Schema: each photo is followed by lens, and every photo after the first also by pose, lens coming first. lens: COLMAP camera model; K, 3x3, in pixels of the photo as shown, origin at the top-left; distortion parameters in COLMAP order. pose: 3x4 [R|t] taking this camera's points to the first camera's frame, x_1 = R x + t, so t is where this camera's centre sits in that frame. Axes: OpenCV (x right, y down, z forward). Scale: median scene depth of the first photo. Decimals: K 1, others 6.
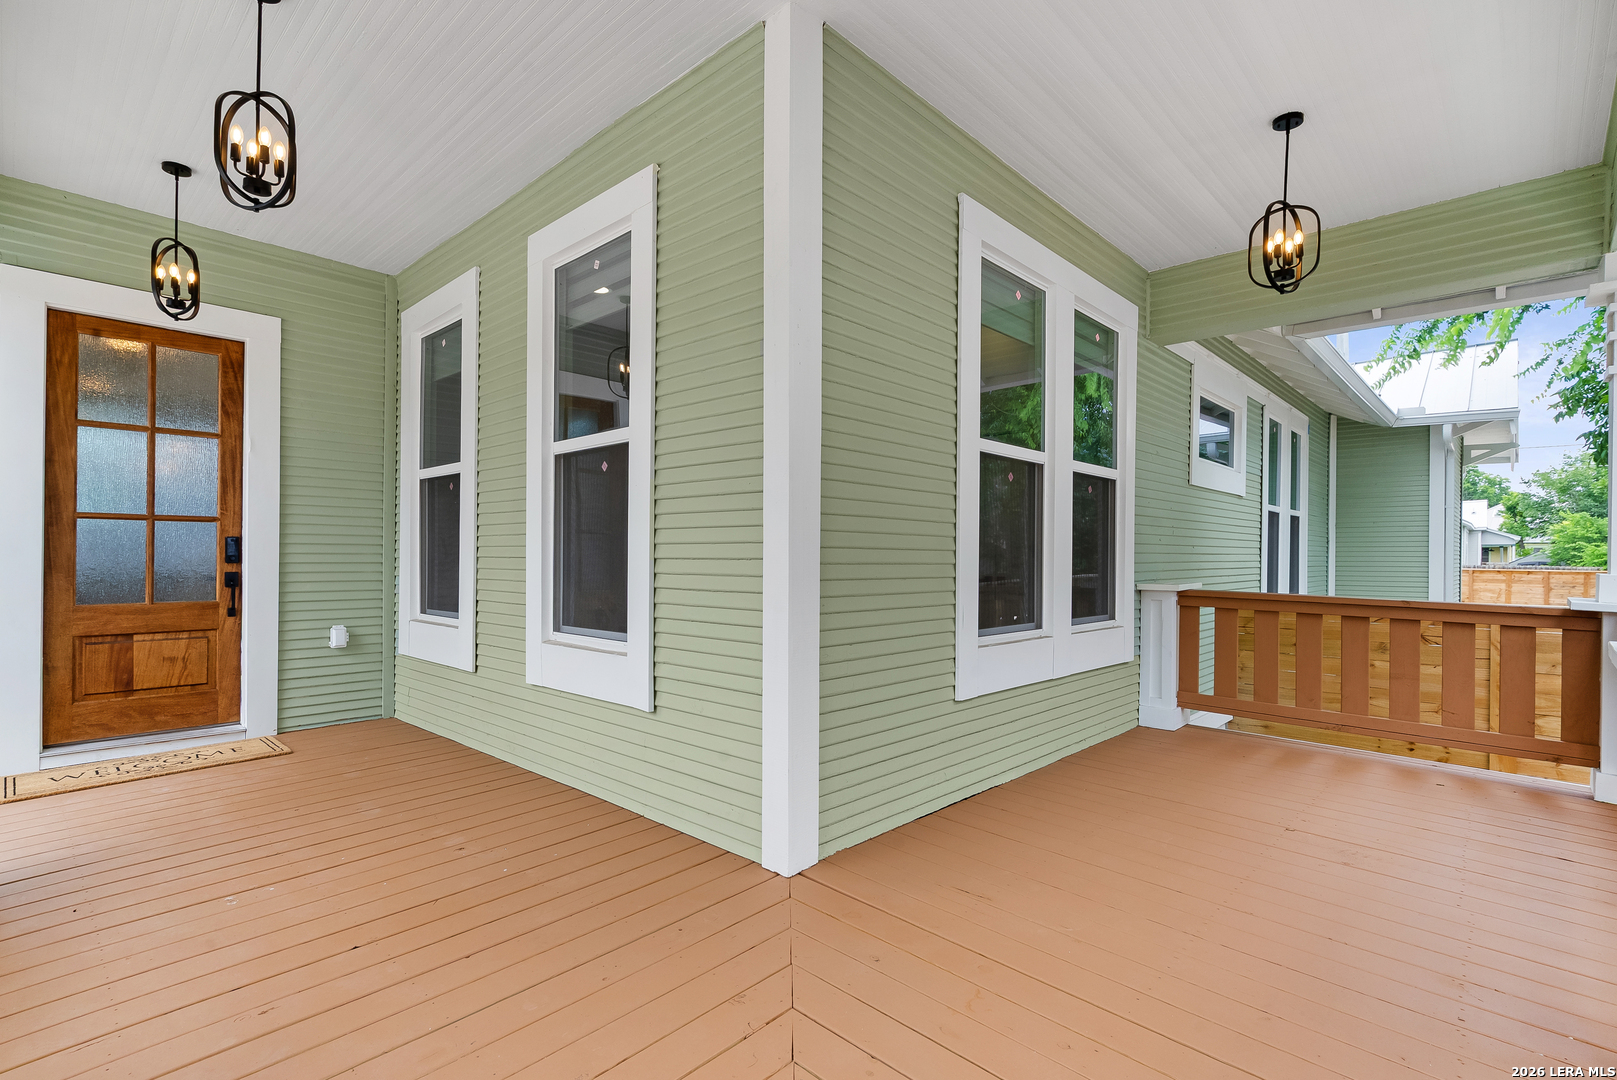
lens RADIAL K [[774.8, 0, 808.5], [0, 774.8, 540.0], [0, 0, 1]] dist [0.003363, 0.001226]
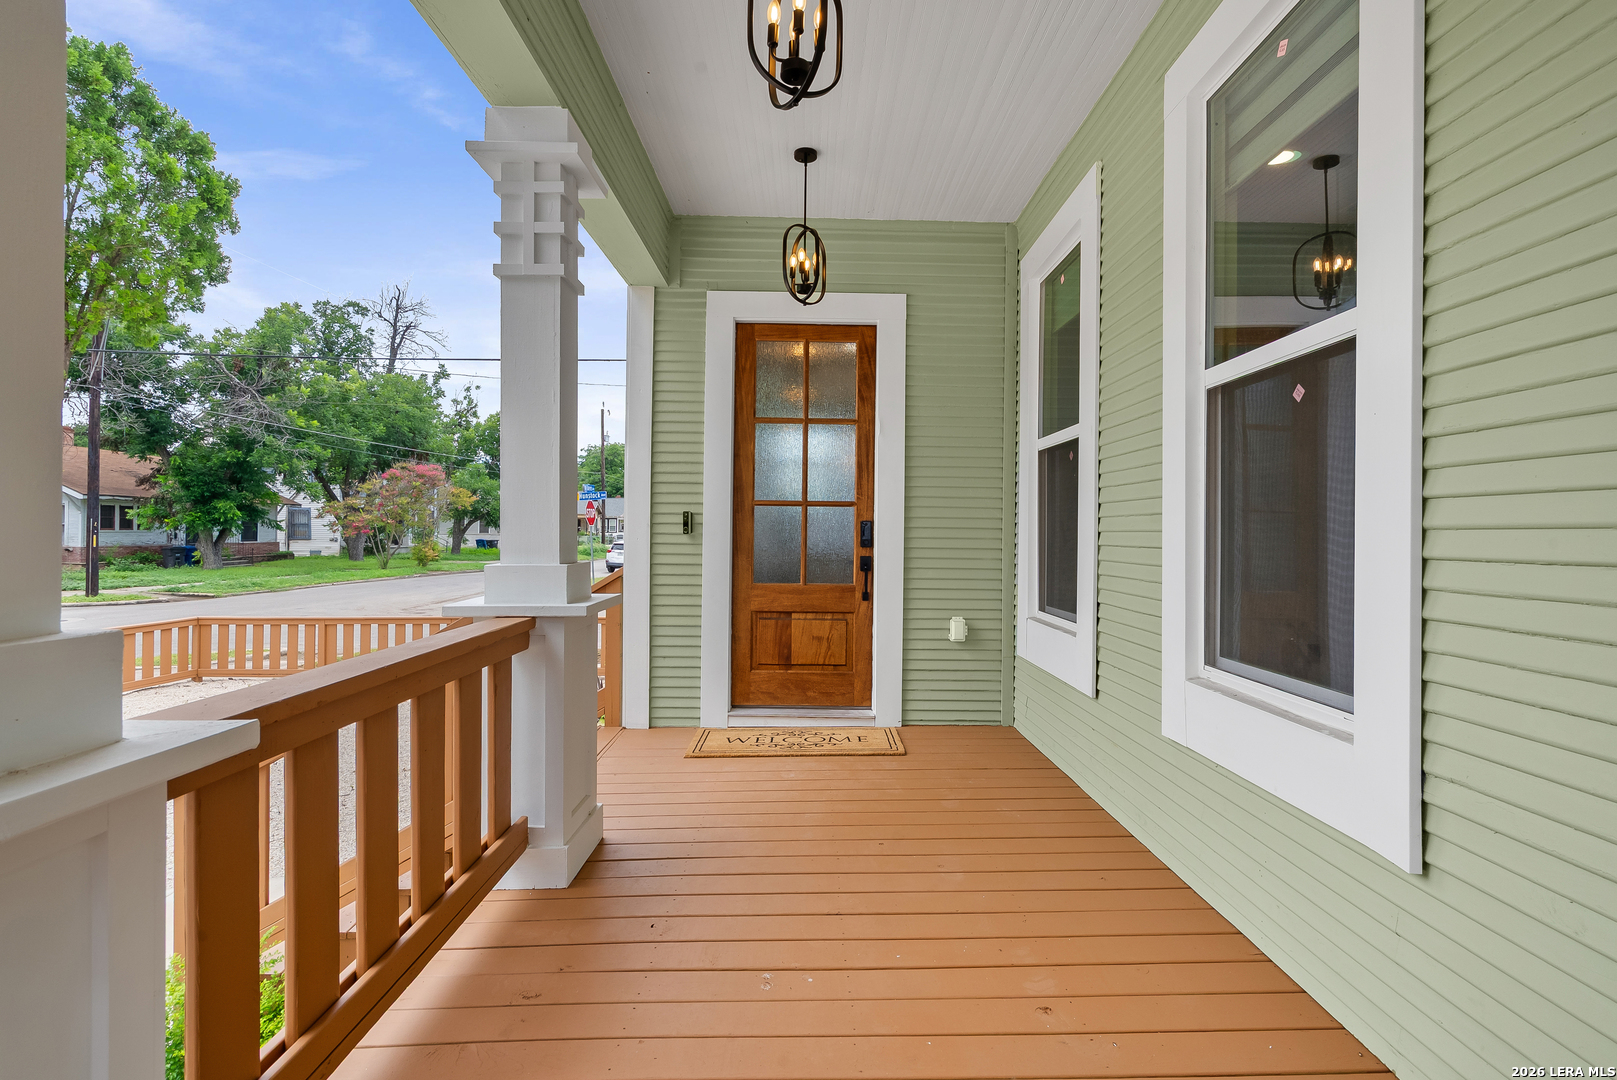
lens RADIAL K [[764.0, 0, 813.6], [0, 764.0, 531.7], [0, 0, 1]] dist [0.001982, 0.001387]
pose [[0.696285, 0.002012, -0.717762, -0.085263], [0.006861, 0.999932, 0.009459, -0.000306], [0.717732, -0.011510, 0.696224, 0.278175]]
